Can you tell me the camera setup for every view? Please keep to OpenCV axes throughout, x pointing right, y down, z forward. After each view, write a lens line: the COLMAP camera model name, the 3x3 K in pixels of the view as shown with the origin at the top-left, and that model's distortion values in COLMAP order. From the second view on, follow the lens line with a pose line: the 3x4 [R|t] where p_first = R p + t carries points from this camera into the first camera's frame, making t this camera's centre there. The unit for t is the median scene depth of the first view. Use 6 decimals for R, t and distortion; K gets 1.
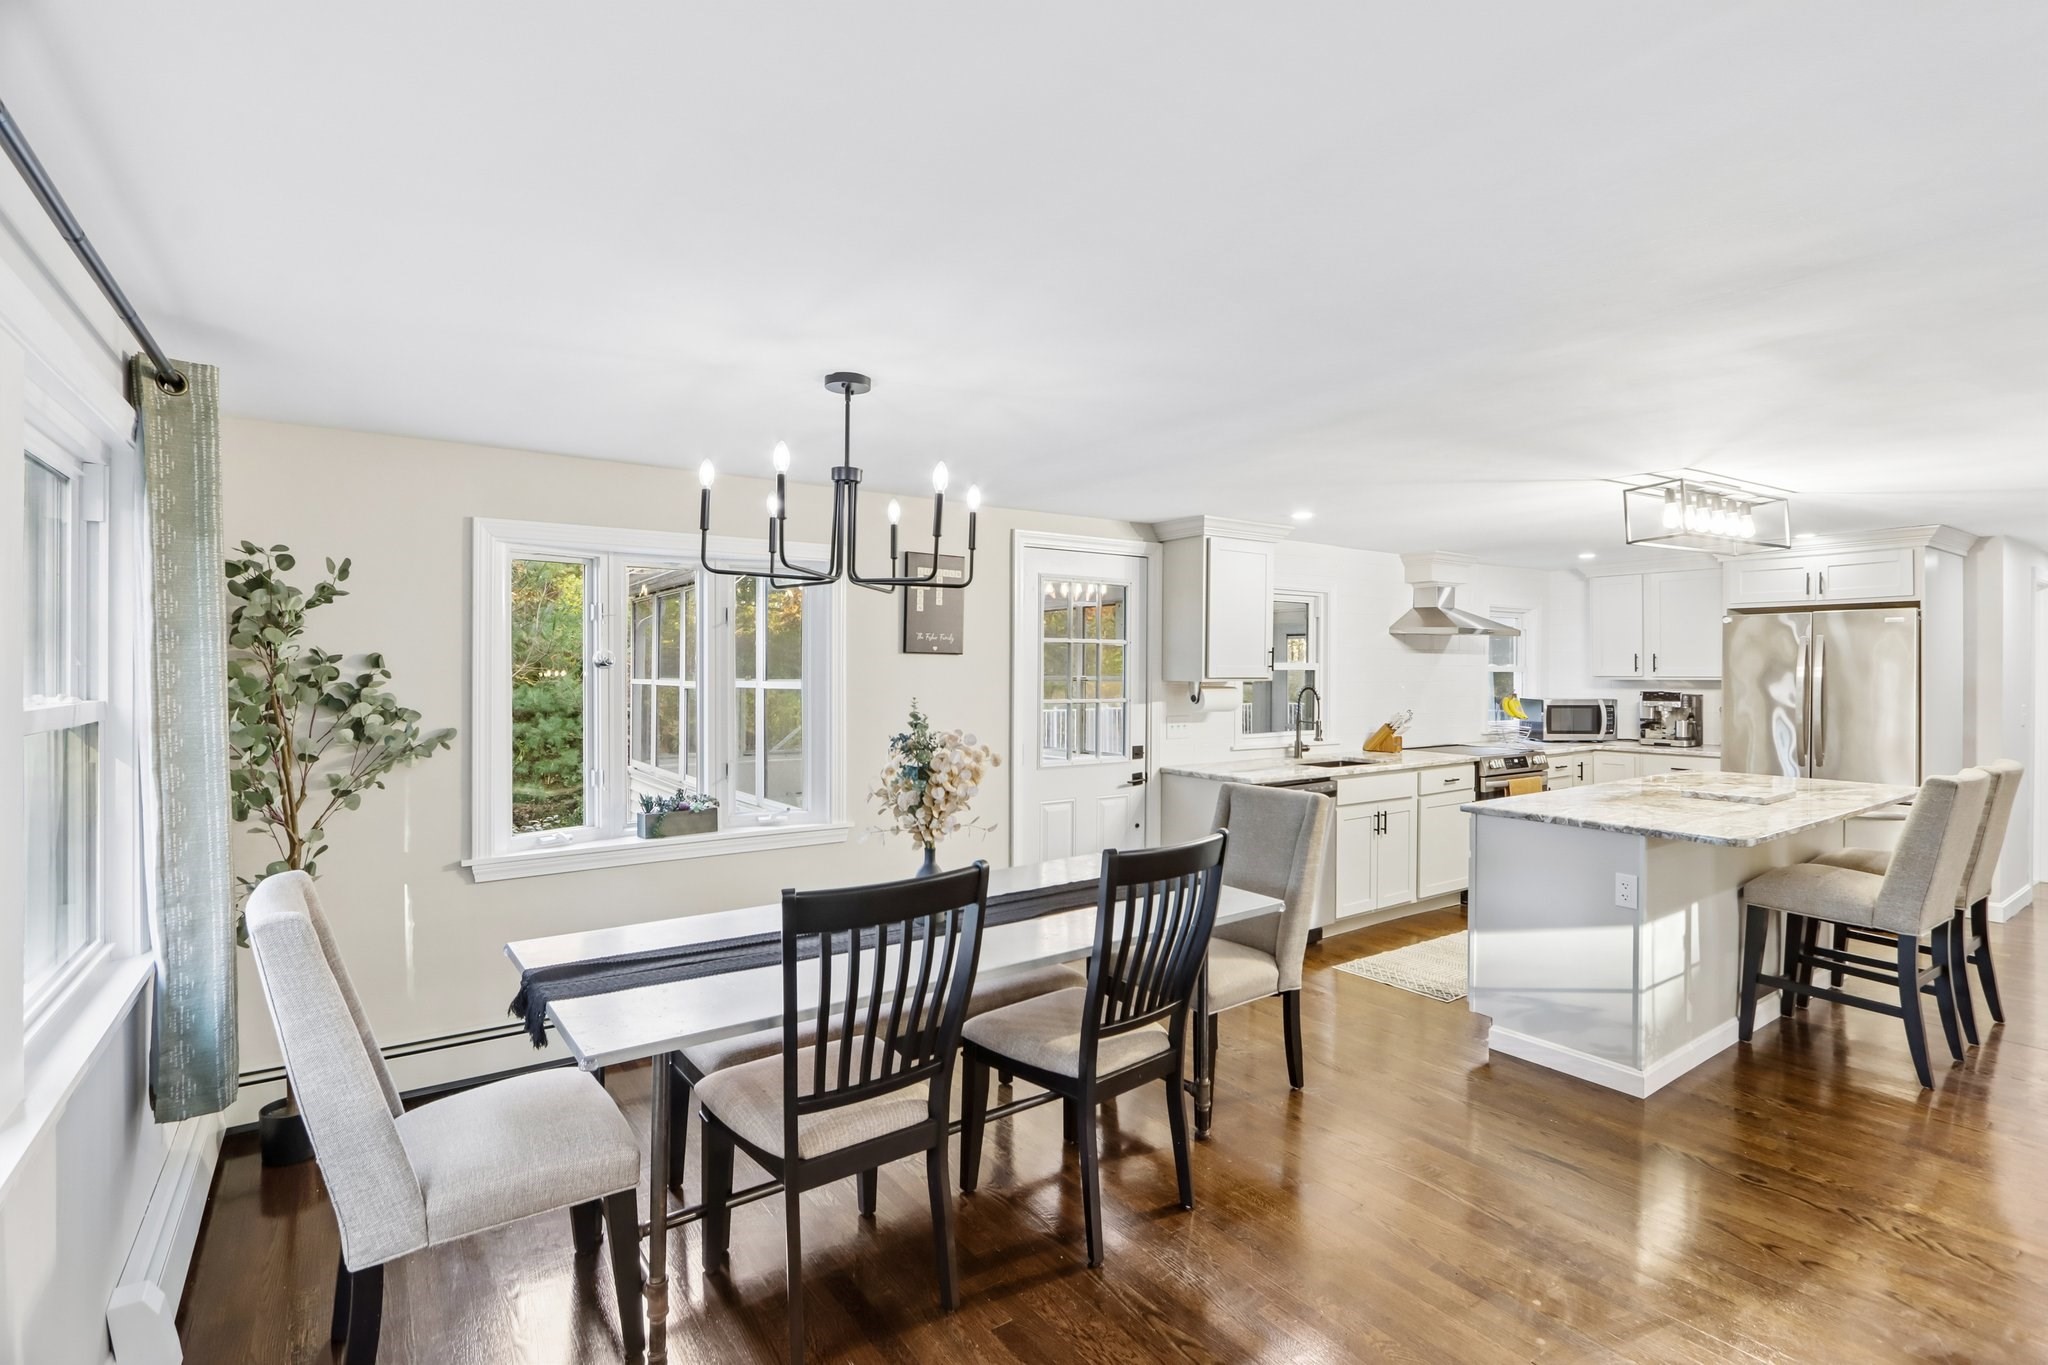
lens RADIAL K [[970.0, 0, 1017.8], [0, 970.0, 681.3], [0, 0, 1]] dist [-0.017345, 0.001431]
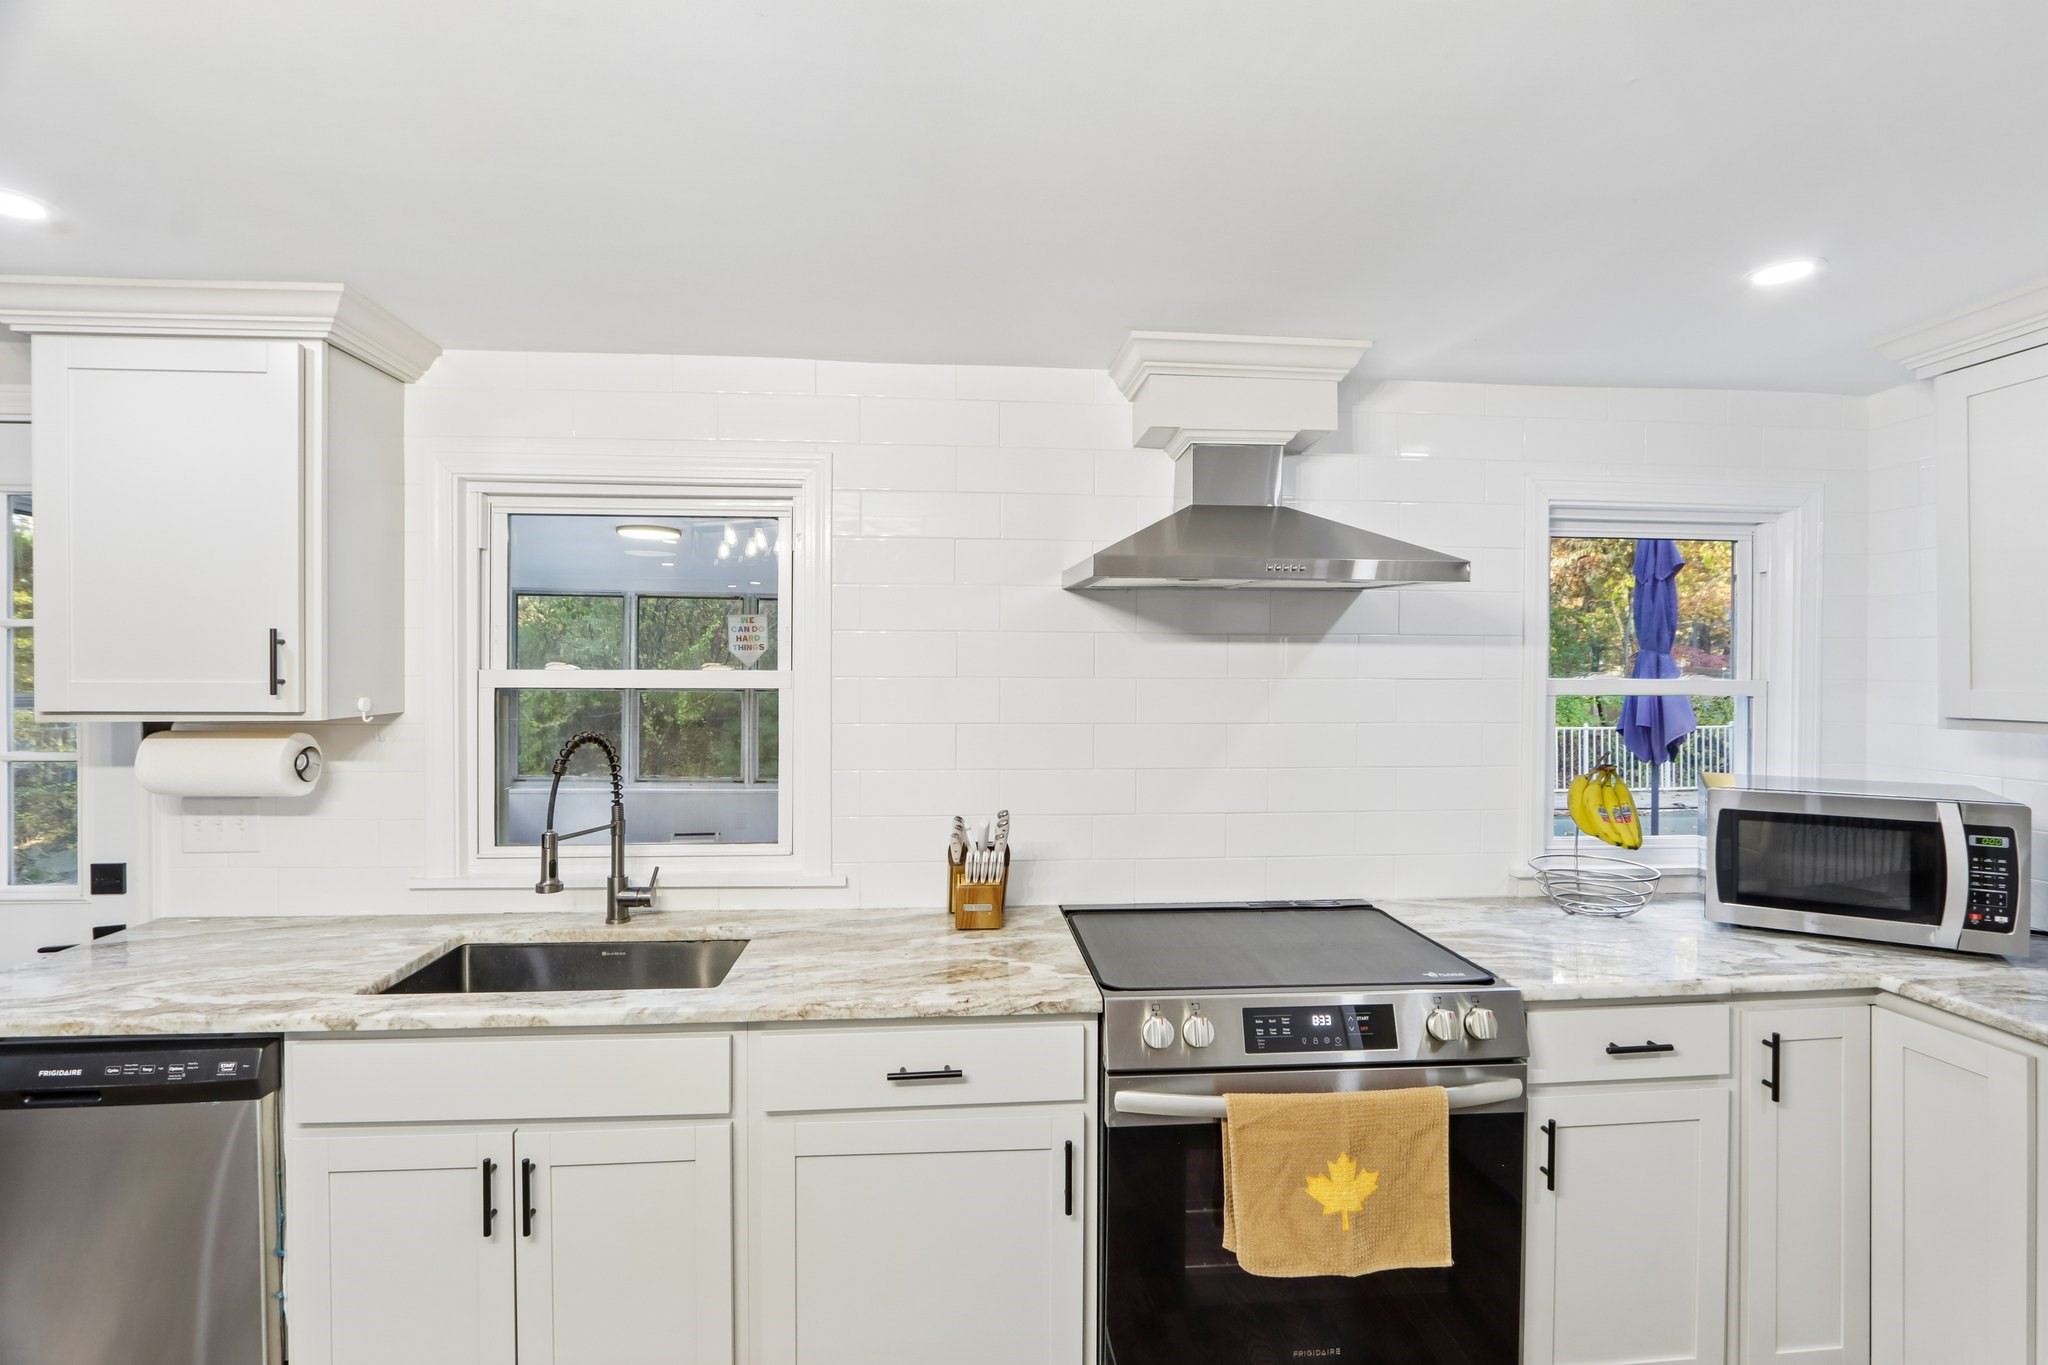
lens RADIAL K [[970.0, 0, 1029.9], [0, 970.0, 667.5], [0, 0, 1]] dist [-0.017345, 0.001431]
pose [[0.865509, 0.002961, -0.500884, 0.616851], [-0.009467, 0.999901, -0.010449, -0.017566], [0.500803, 0.013785, 0.865451, 0.752078]]
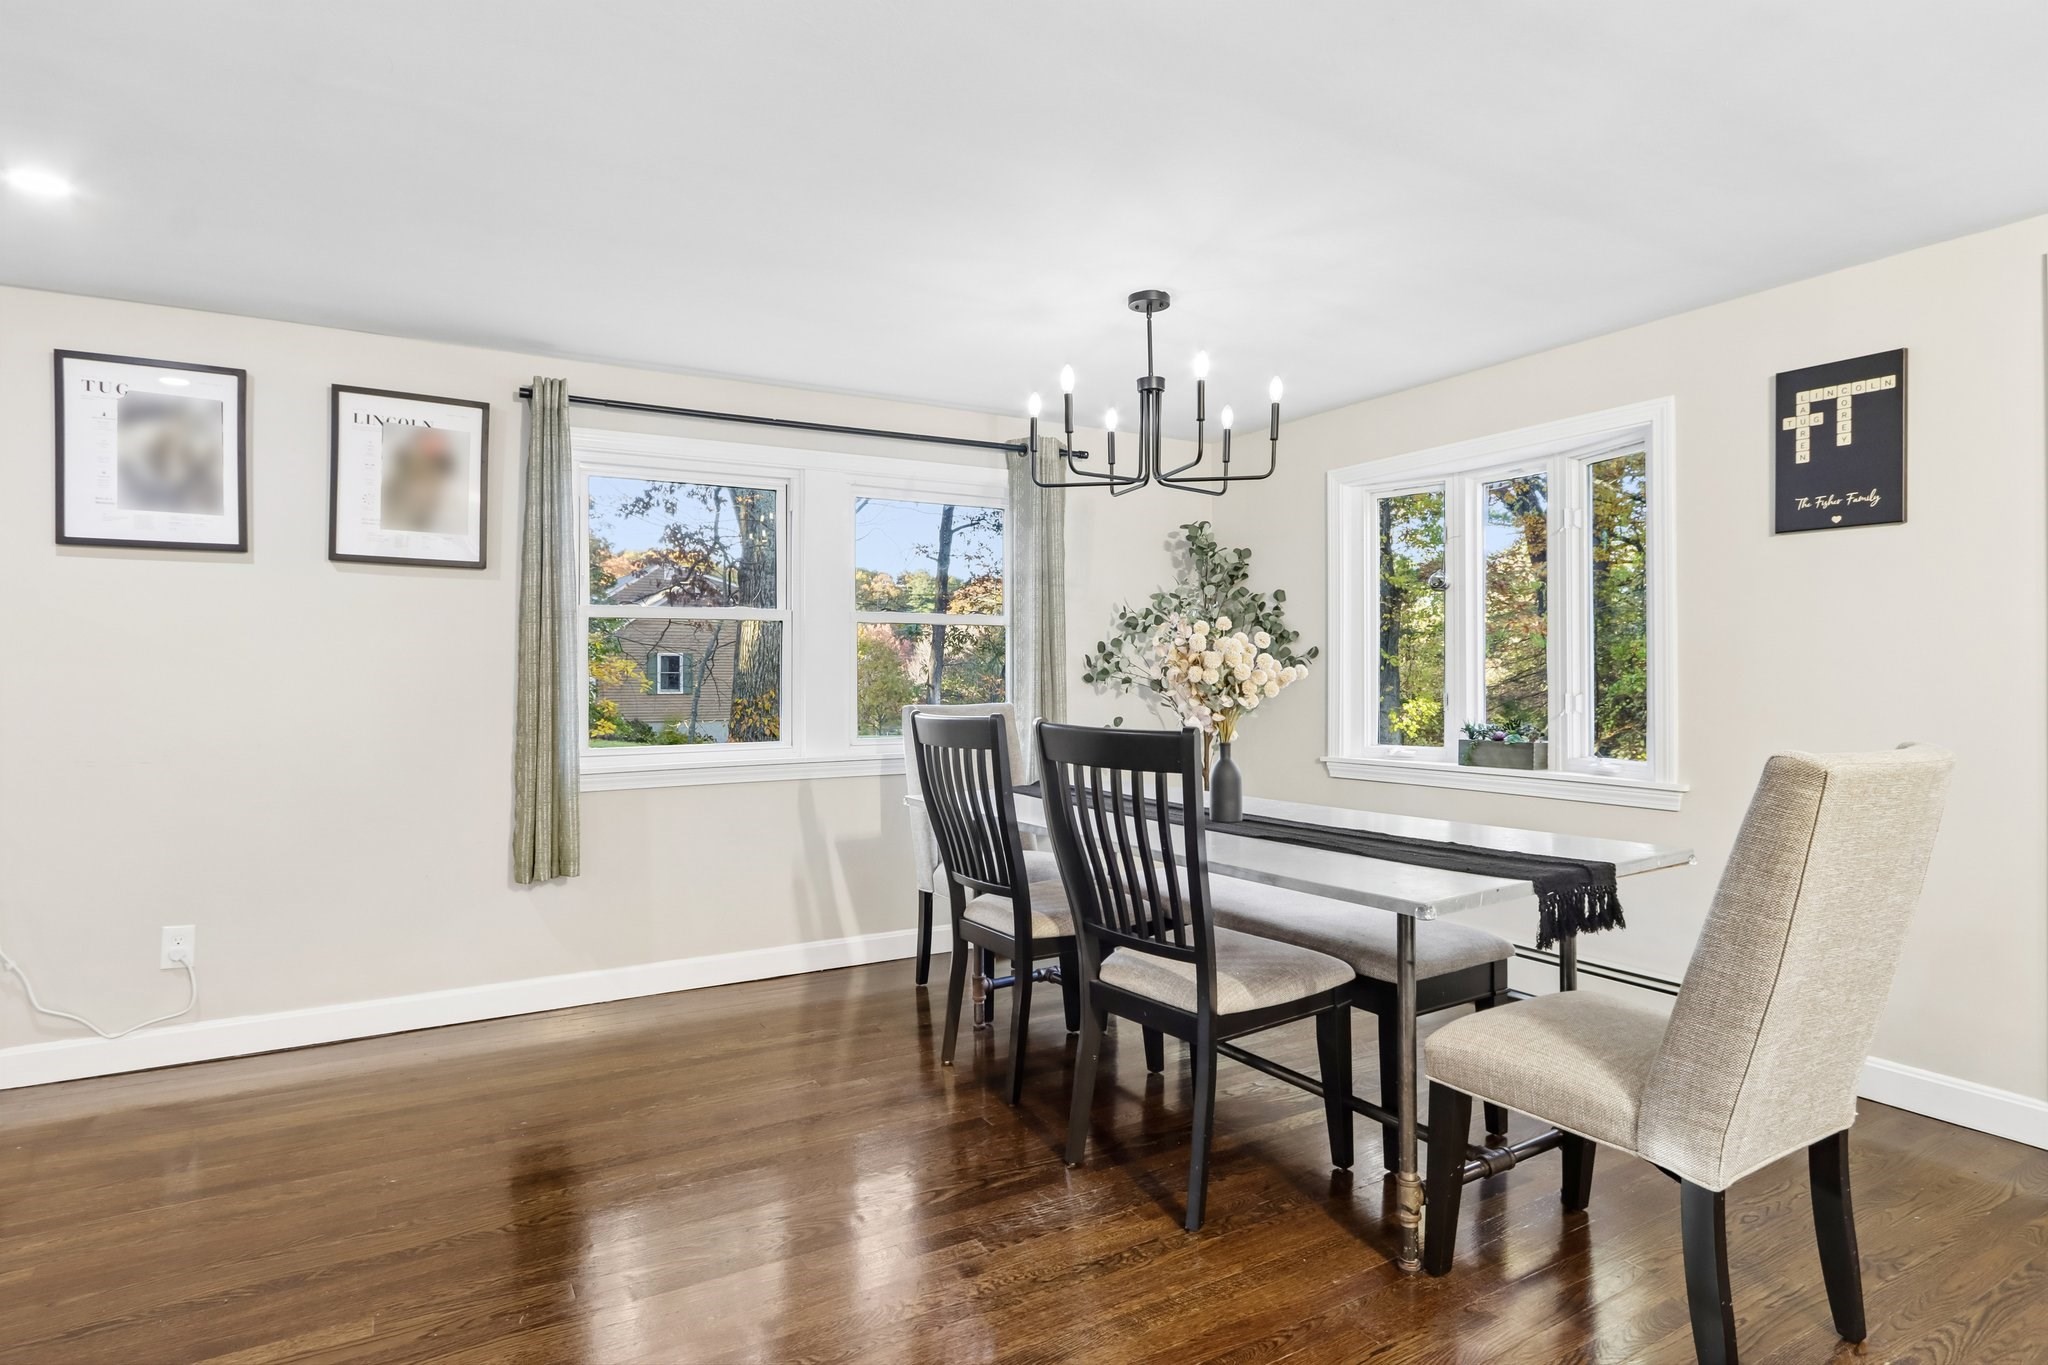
lens RADIAL K [[1069.1, 0, 1021.2], [0, 1069.1, 678.4], [0, 0, 1]] dist [-0.014735, -0.000232]
pose [[-0.085903, 0.001329, -0.996303, 0.463447], [-0.012881, 0.999914, 0.002445, 0.052735], [0.996220, 0.013044, -0.085879, 0.427662]]
